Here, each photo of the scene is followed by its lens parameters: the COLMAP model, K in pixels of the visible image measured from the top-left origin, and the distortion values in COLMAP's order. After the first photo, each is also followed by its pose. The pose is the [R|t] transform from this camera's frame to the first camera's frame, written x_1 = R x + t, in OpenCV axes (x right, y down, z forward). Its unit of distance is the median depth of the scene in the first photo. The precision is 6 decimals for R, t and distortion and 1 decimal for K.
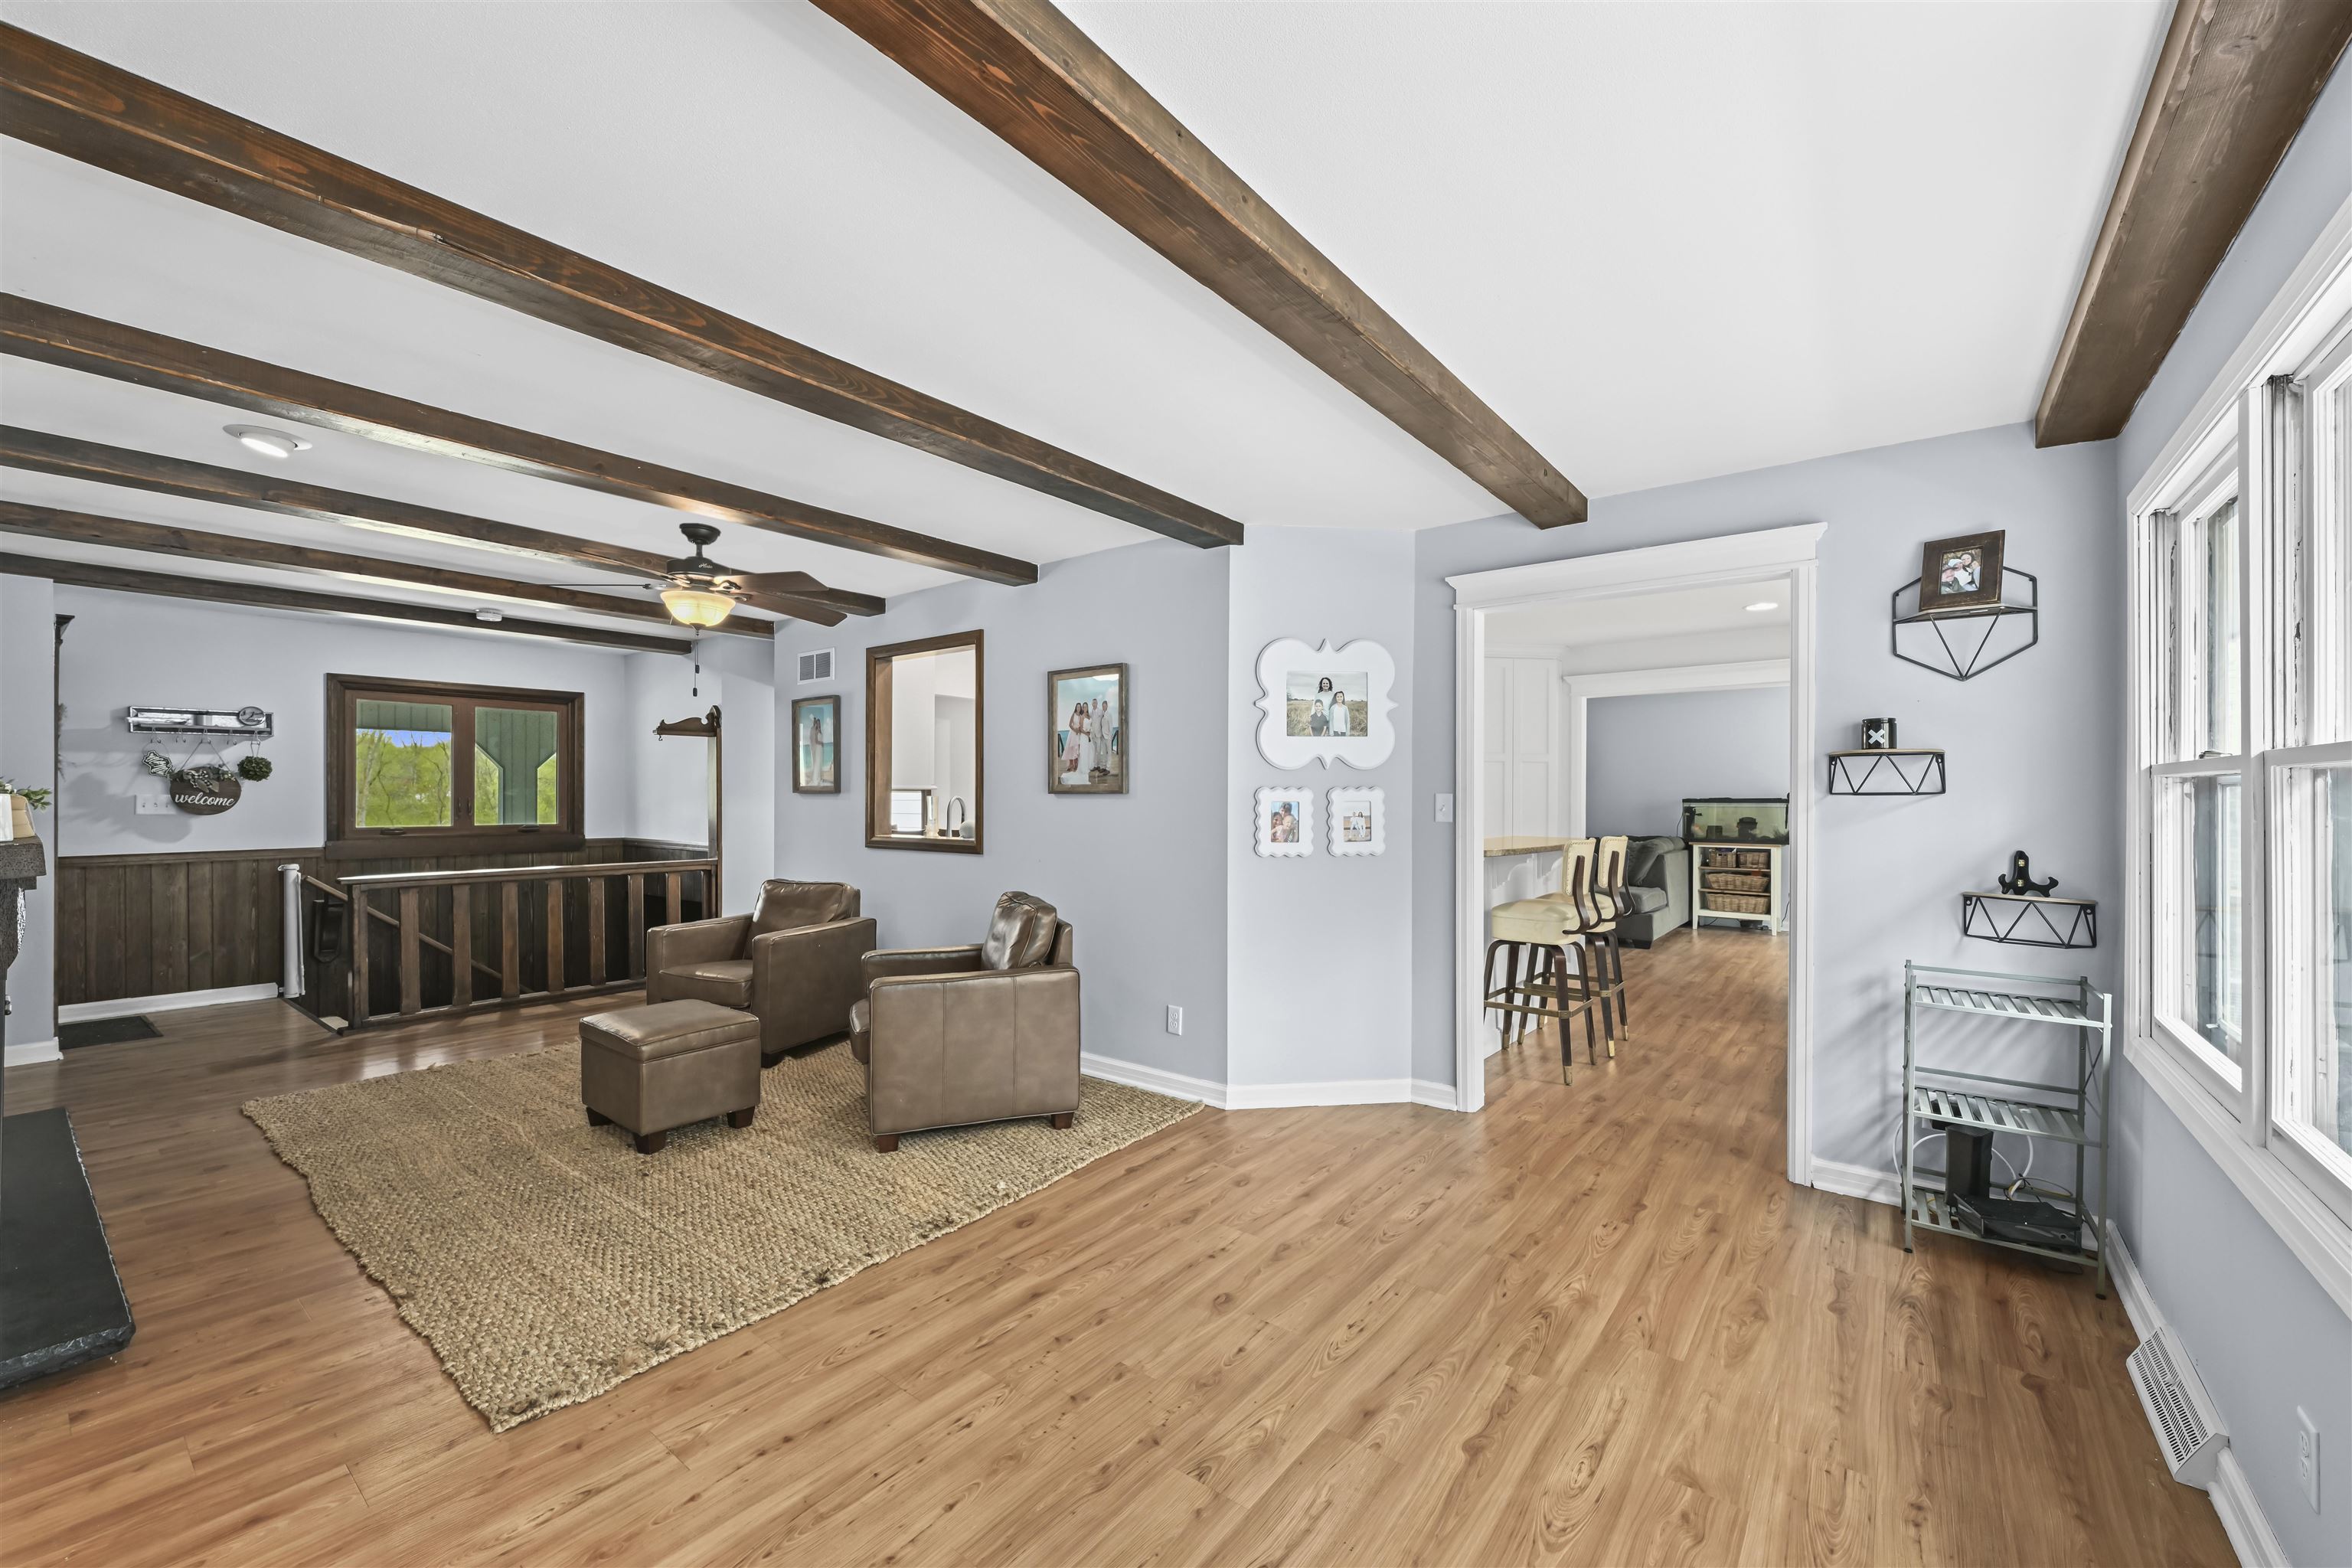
lens RADIAL K [[941.3, 0, 1176.2], [0, 941.3, 793.8], [0, 0, 1]] dist [0.001046, 0.000430]
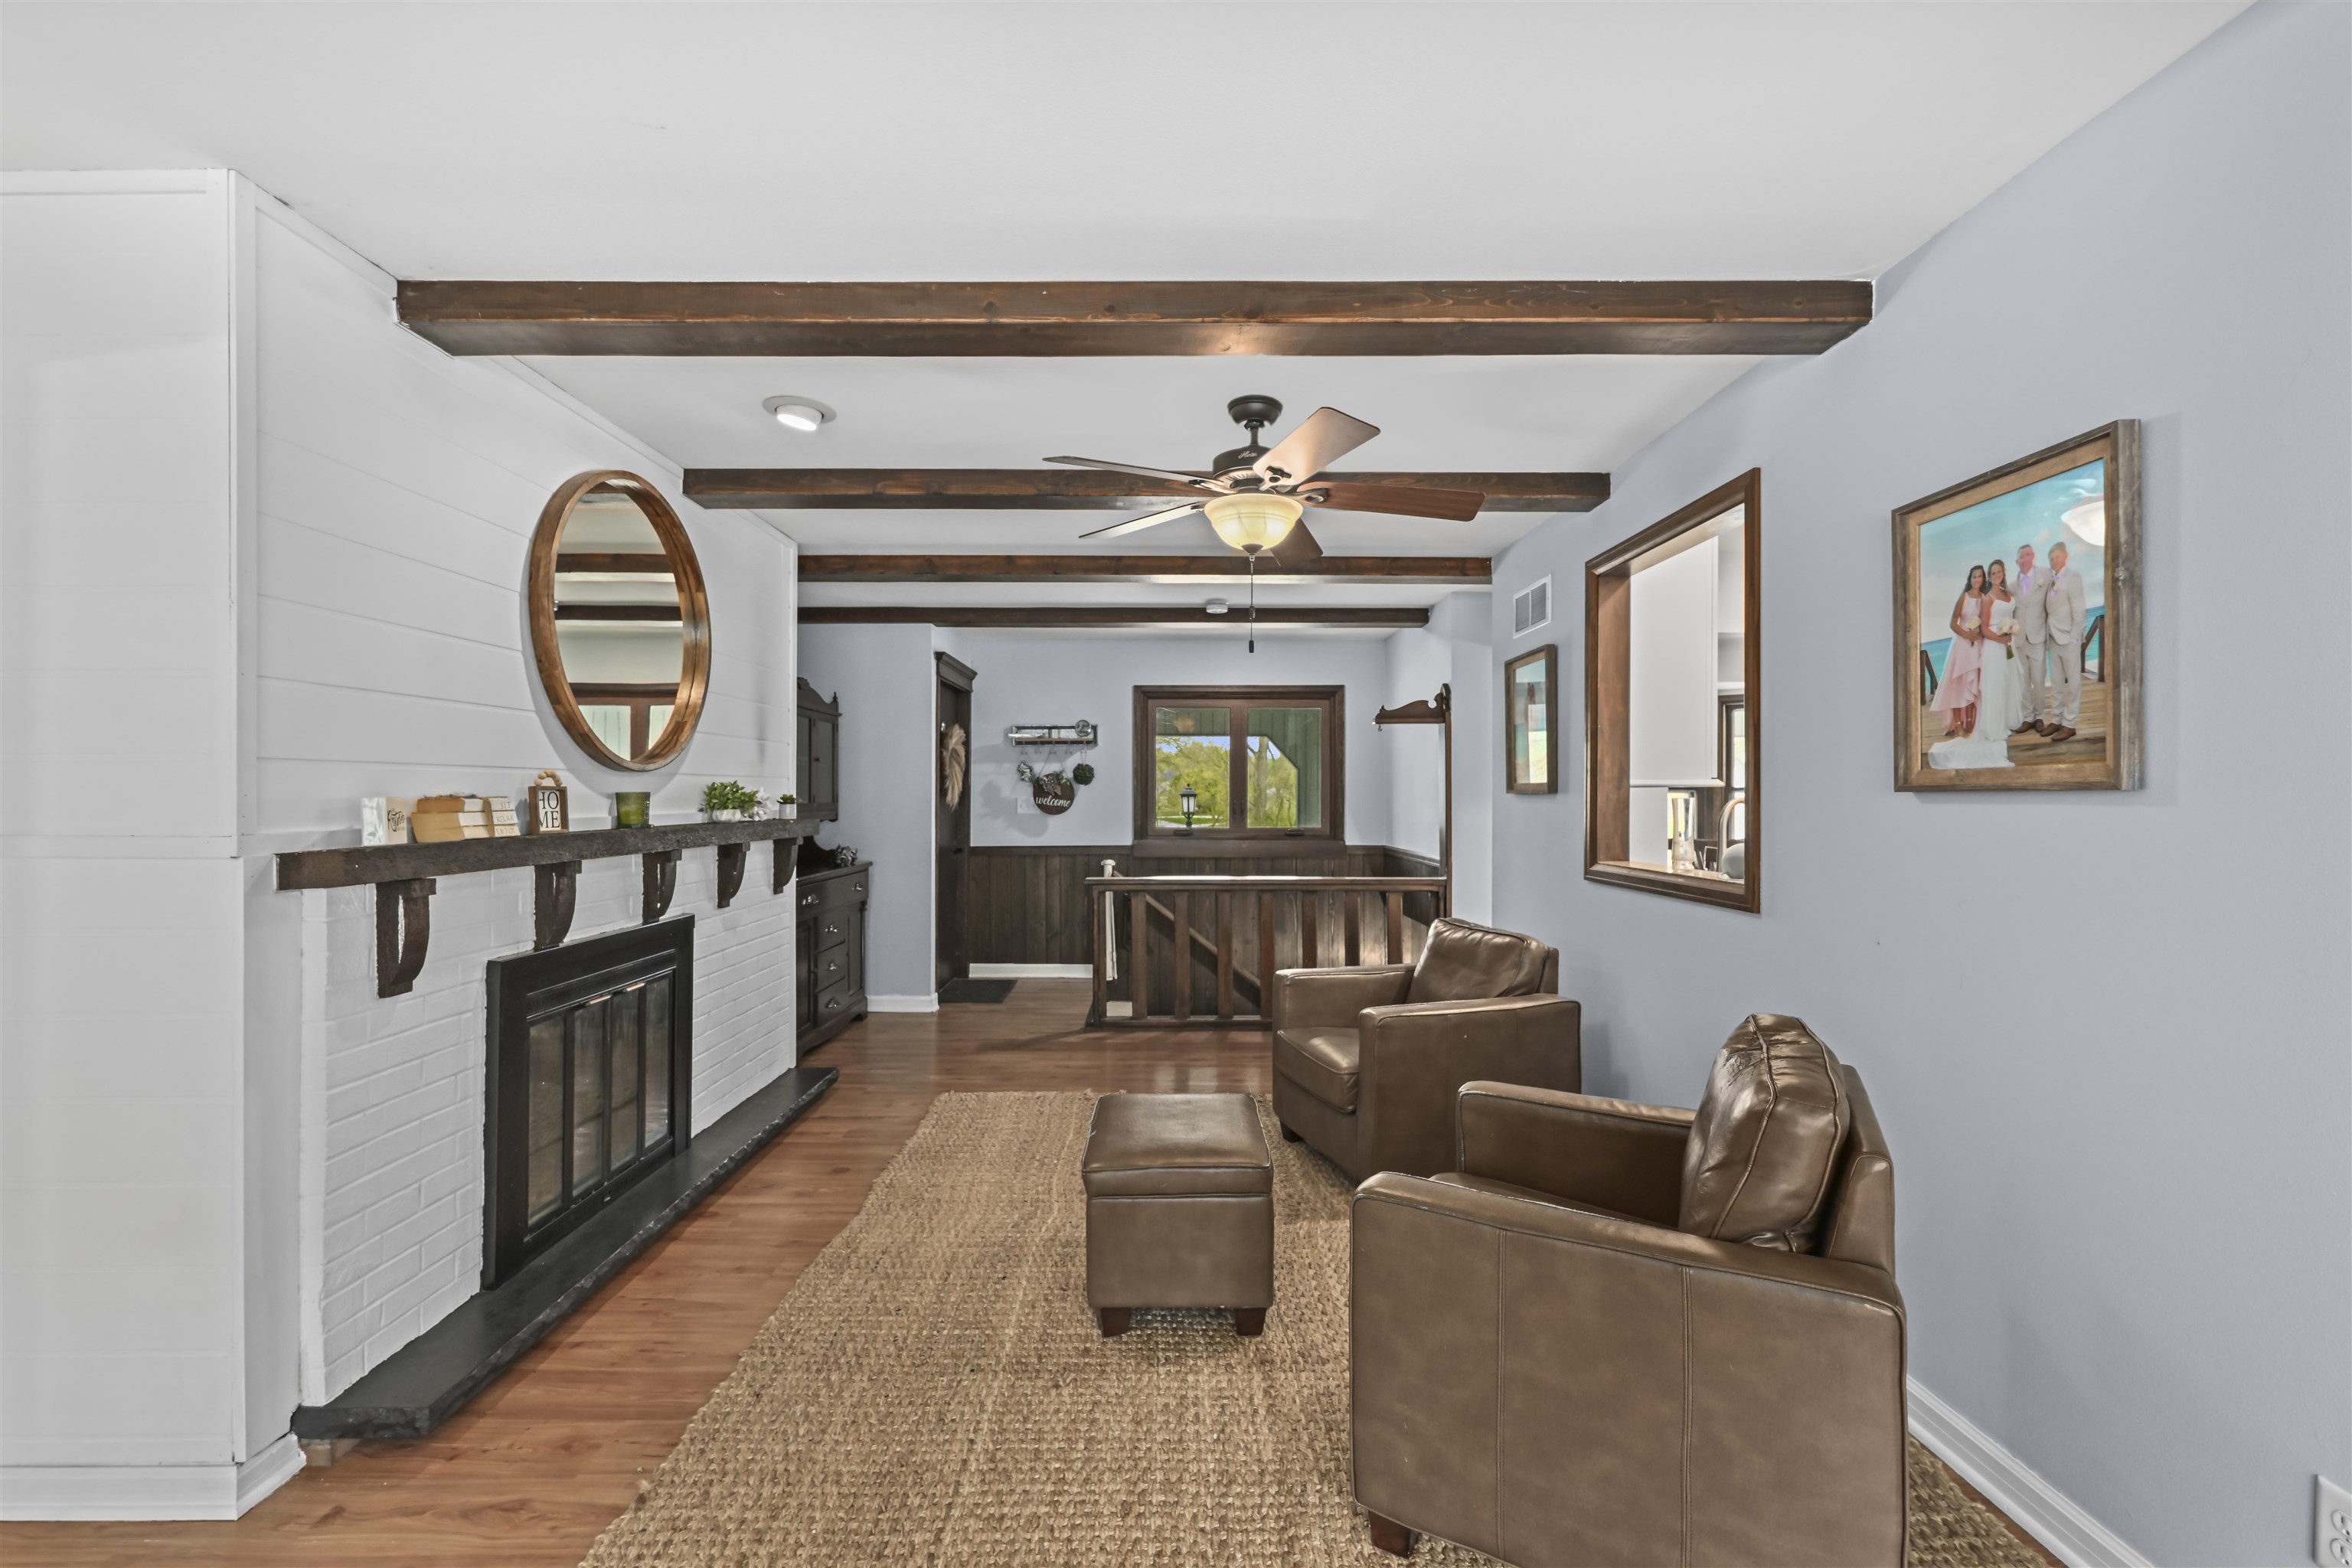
lens RADIAL K [[970.8, 0, 1177.1], [0, 970.8, 792.9], [0, 0, 1]] dist [-0.000390, -0.000667]
pose [[0.625064, -0.004793, -0.780558, 0.005136], [0.001459, 0.999987, -0.004972, 0.001817], [0.780572, 0.001969, 0.625063, 0.380270]]
